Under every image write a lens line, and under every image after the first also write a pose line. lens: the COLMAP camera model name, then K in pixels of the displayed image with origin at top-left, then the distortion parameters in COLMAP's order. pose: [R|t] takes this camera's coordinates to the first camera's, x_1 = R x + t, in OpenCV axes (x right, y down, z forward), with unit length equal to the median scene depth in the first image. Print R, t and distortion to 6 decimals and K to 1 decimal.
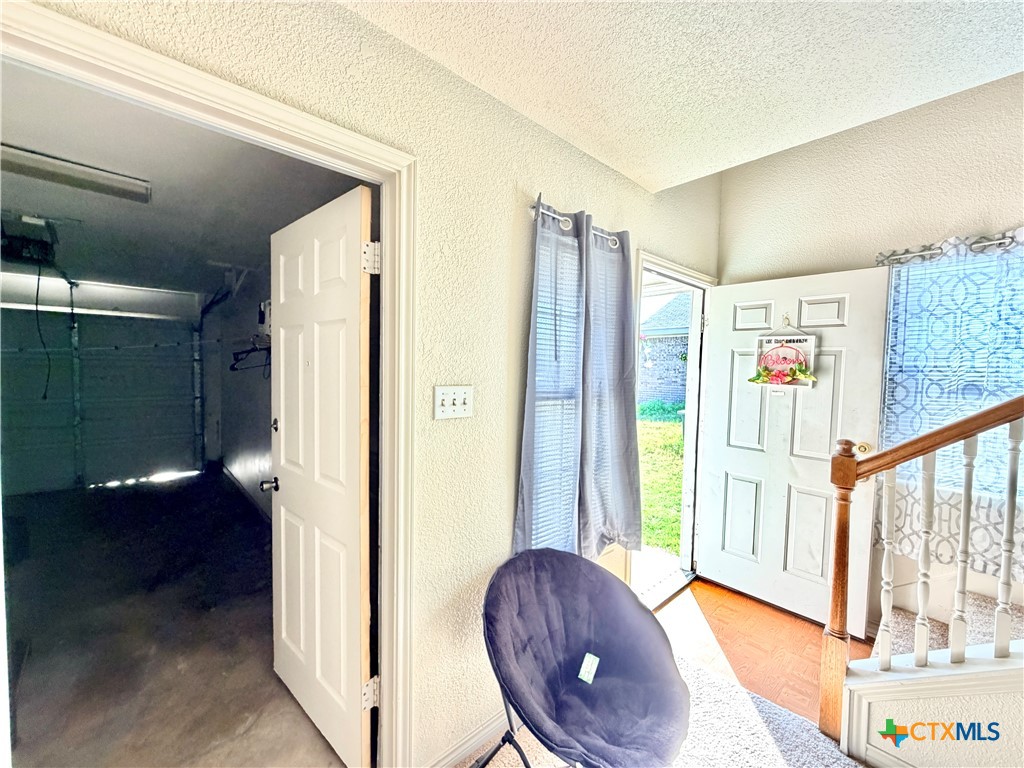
lens RADIAL K [[409.2, 0, 509.8], [0, 409.2, 385.3], [0, 0, 1]] dist [-0.000104, 0.000485]
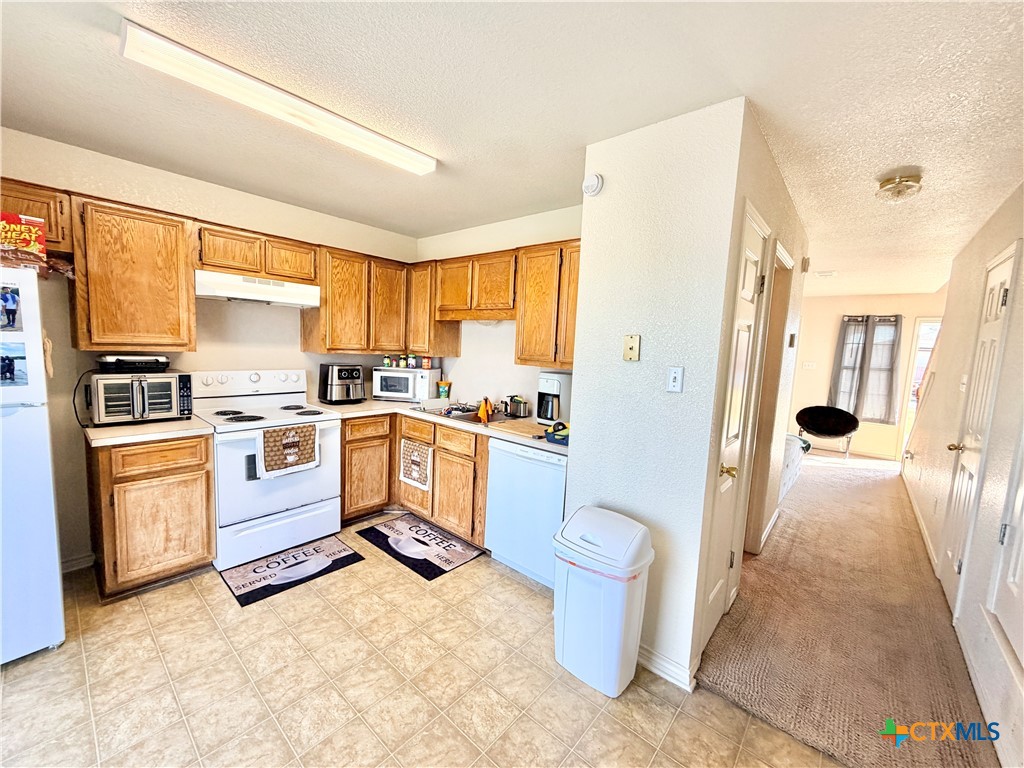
lens RADIAL K [[409.2, 0, 509.8], [0, 409.2, 385.3], [0, 0, 1]] dist [-0.000104, 0.000485]
pose [[0.115417, 0.087077, -0.989493, 3.426756], [-0.094805, 0.992568, 0.076290, 0.199919], [0.988783, 0.085003, 0.122815, -2.443974]]
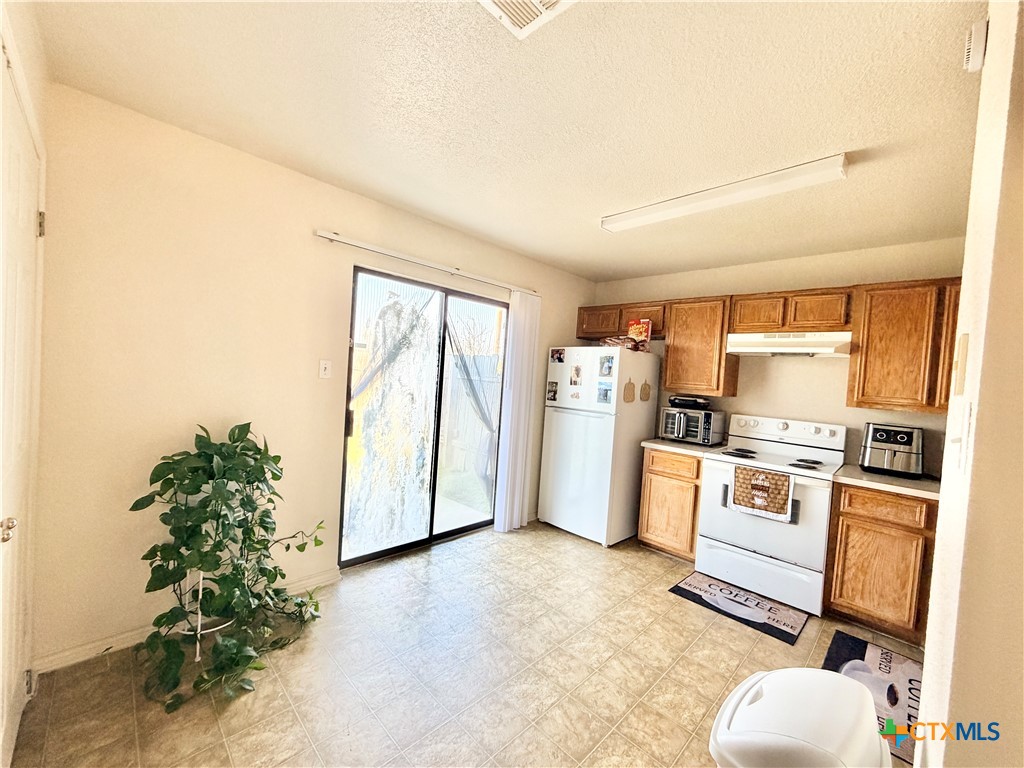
lens RADIAL K [[409.2, 0, 509.8], [0, 409.2, 385.3], [0, 0, 1]] dist [-0.000104, 0.000485]
pose [[-0.995462, -0.084119, -0.044482, 2.880965], [-0.087459, 0.992998, 0.079411, 0.182934], [0.037490, 0.082941, -0.995849, -1.517936]]
